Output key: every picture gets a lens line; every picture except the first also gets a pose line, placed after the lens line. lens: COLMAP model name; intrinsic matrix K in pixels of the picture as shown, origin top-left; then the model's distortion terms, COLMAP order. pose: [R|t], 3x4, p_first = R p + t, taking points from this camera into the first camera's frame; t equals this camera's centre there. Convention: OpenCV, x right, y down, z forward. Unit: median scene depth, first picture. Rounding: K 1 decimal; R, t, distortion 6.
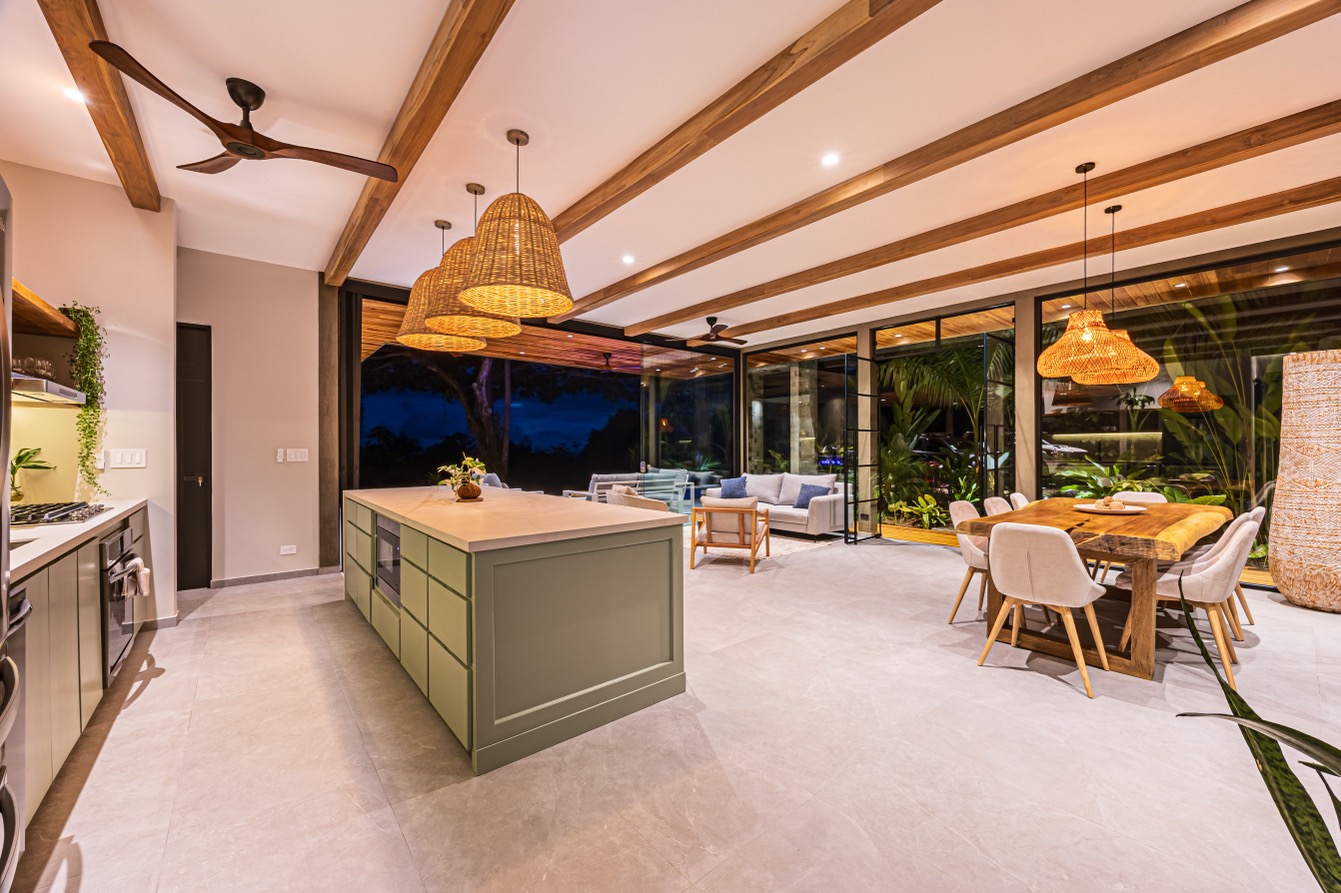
lens RADIAL K [[524.5, 0, 672.0], [0, 524.5, 450.3], [0, 0, 1]] dist [-0.002088, -0.000085]
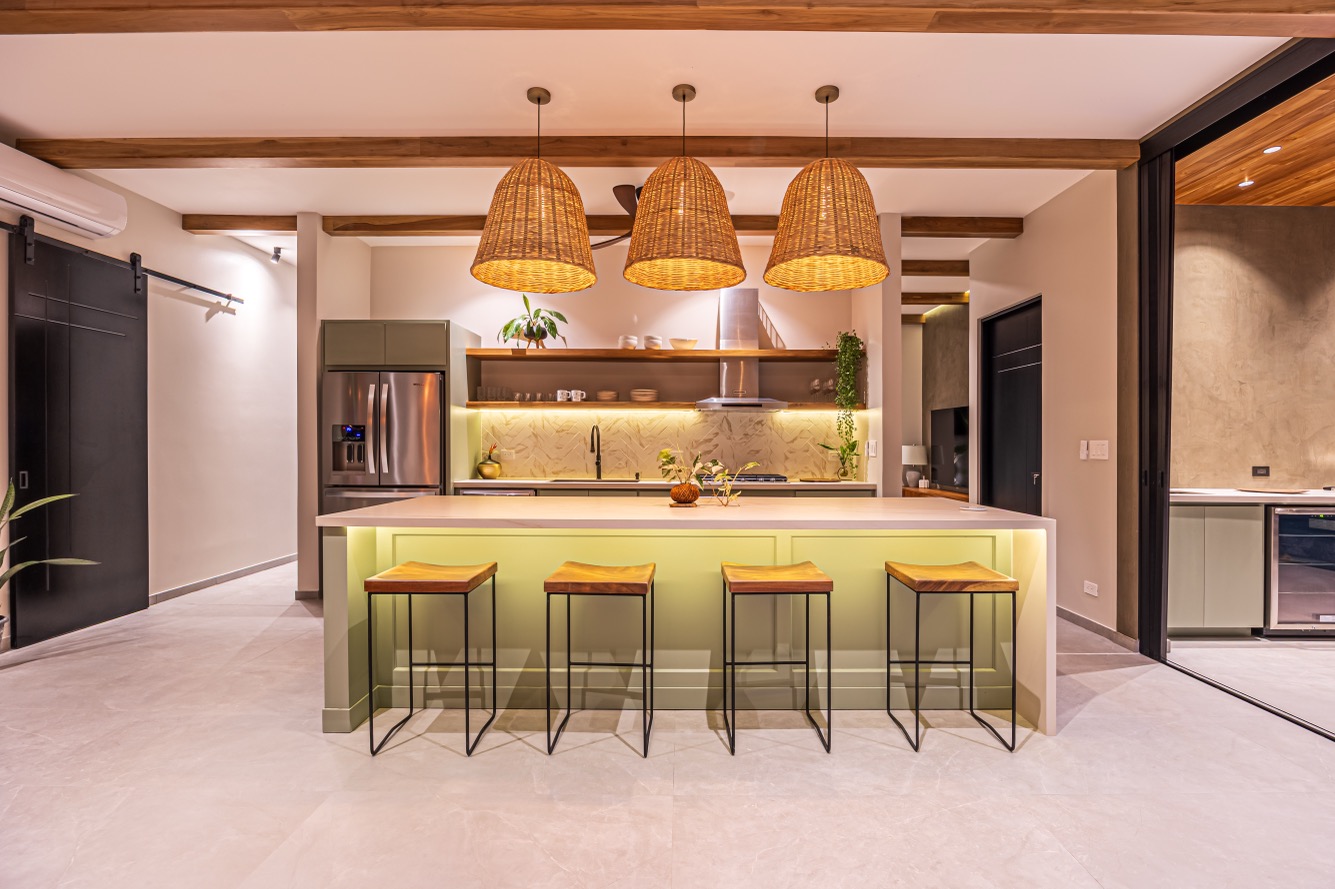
lens RADIAL K [[597.3, 0, 674.5], [0, 597.3, 446.3], [0, 0, 1]] dist [-0.024563, -0.000044]
pose [[-0.642544, -0.000839, -0.766248, 0.256557], [-0.008032, 0.999952, 0.005640, 0.006040], [0.766207, 0.009778, -0.642520, 1.372741]]
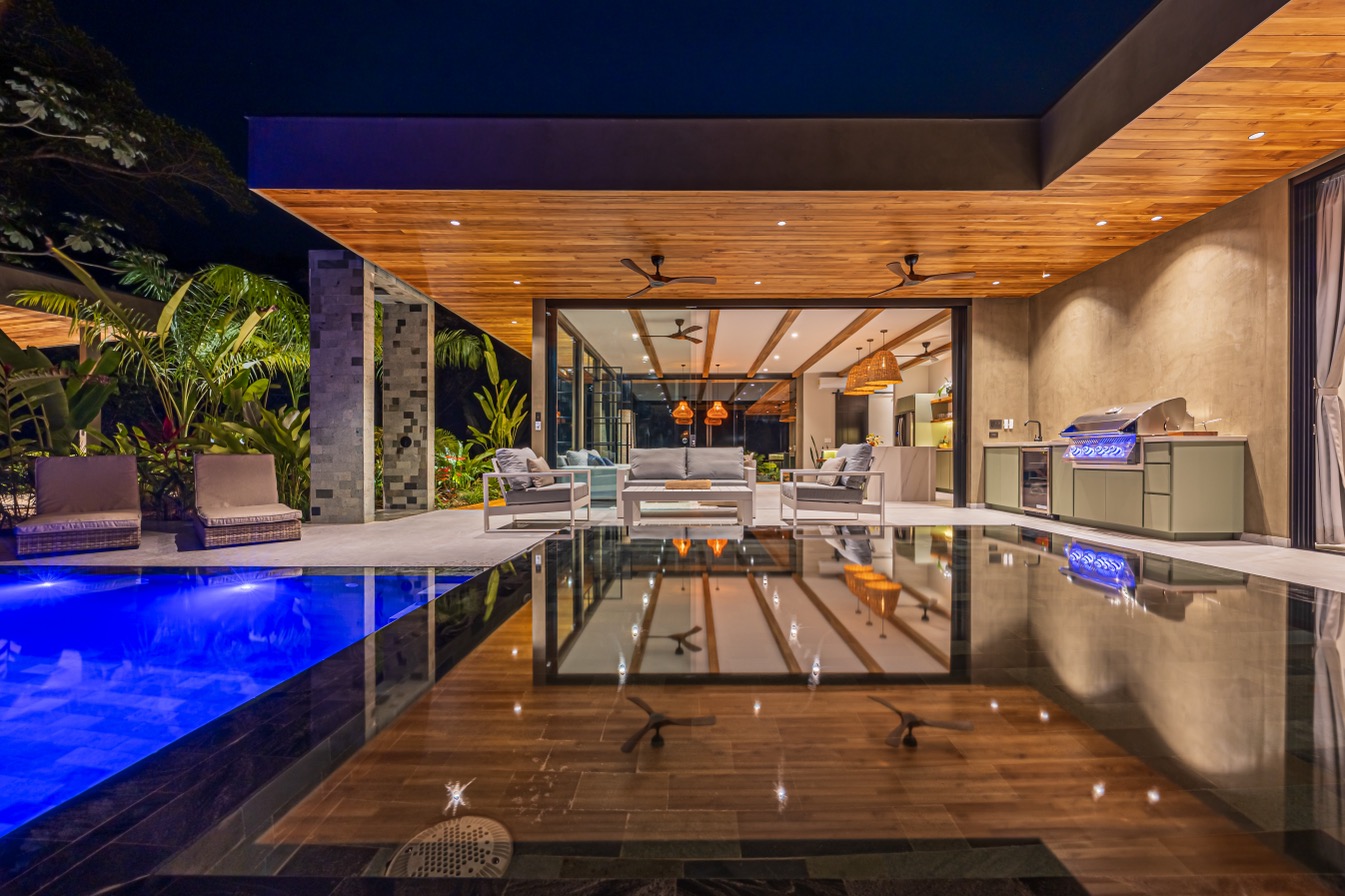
lens RADIAL K [[526.1, 0, 677.2], [0, 526.1, 458.5], [0, 0, 1]] dist [-0.002088, -0.000085]
pose [[-0.764489, -0.001185, 0.644635, -1.304892], [0.002014, 0.999989, 0.004227, 0.124738], [-0.644633, 0.004530, -0.764479, 3.496797]]
